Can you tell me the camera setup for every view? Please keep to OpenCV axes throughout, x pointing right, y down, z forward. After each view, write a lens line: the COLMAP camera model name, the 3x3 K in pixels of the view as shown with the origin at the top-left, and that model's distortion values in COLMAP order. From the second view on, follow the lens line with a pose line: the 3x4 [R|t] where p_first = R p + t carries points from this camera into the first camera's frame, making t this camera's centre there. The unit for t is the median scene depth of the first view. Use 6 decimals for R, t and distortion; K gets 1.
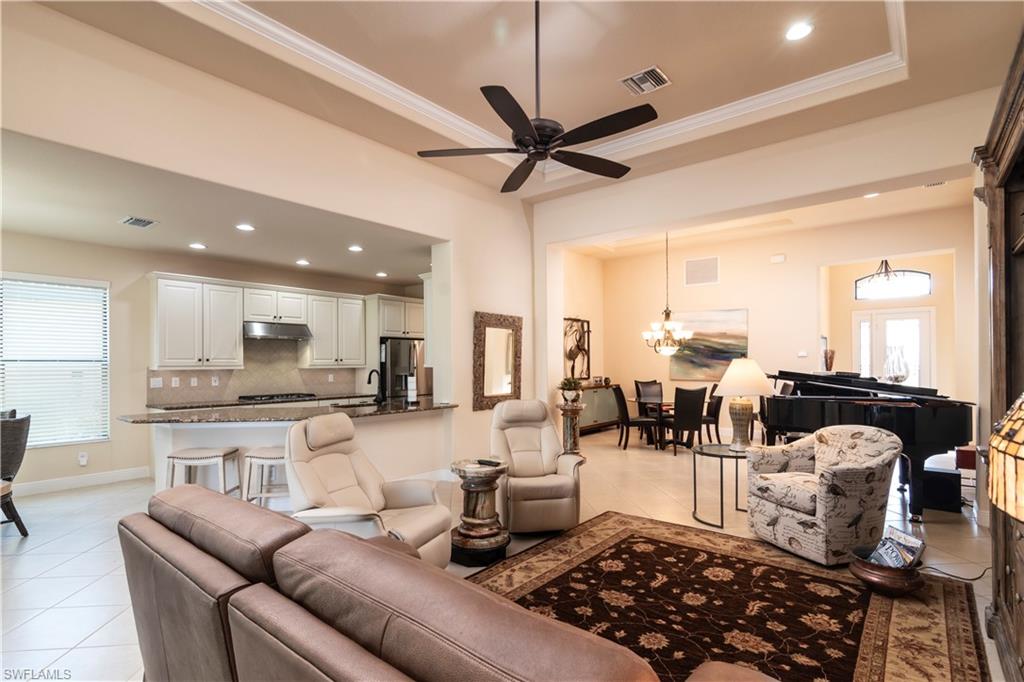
lens RADIAL K [[497.6, 0, 513.3], [0, 497.6, 363.5], [0, 0, 1]] dist [-0.001682, -0.000353]
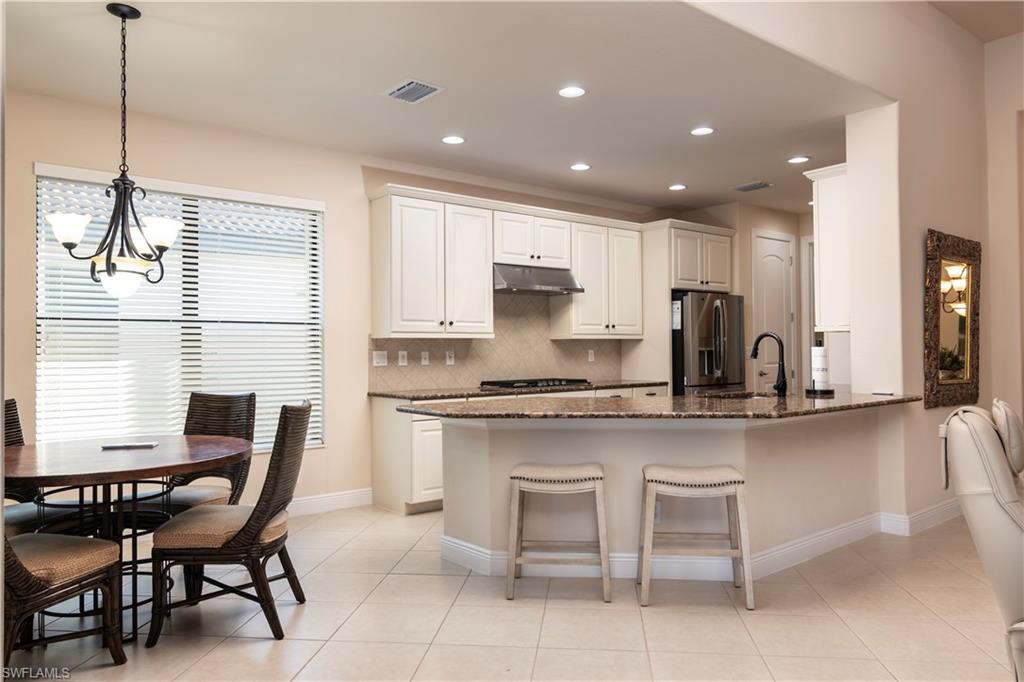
lens RADIAL K [[702.9, 0, 512.0], [0, 702.9, 341.0], [0, 0, 1]] dist [0.000485, 0.000451]
pose [[0.979074, -0.005560, -0.203427, -0.328610], [0.002800, 0.999900, -0.013856, 0.026094], [0.203484, 0.012997, 0.978992, 0.126879]]
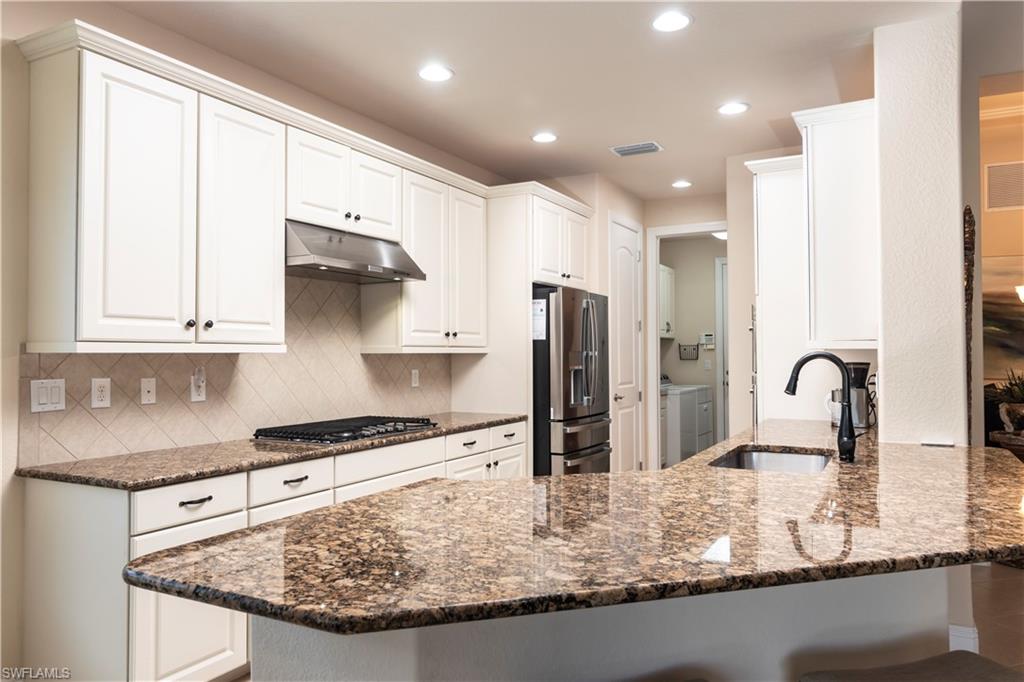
lens RADIAL K [[721.4, 0, 512.0], [0, 721.4, 341.0], [0, 0, 1]] dist [-0.004221, 0.001020]
pose [[0.979227, 0.005562, 0.202693, -0.475064], [-0.001178, 0.999763, -0.021742, 0.012908], [-0.202766, 0.021052, 0.979001, 0.453670]]
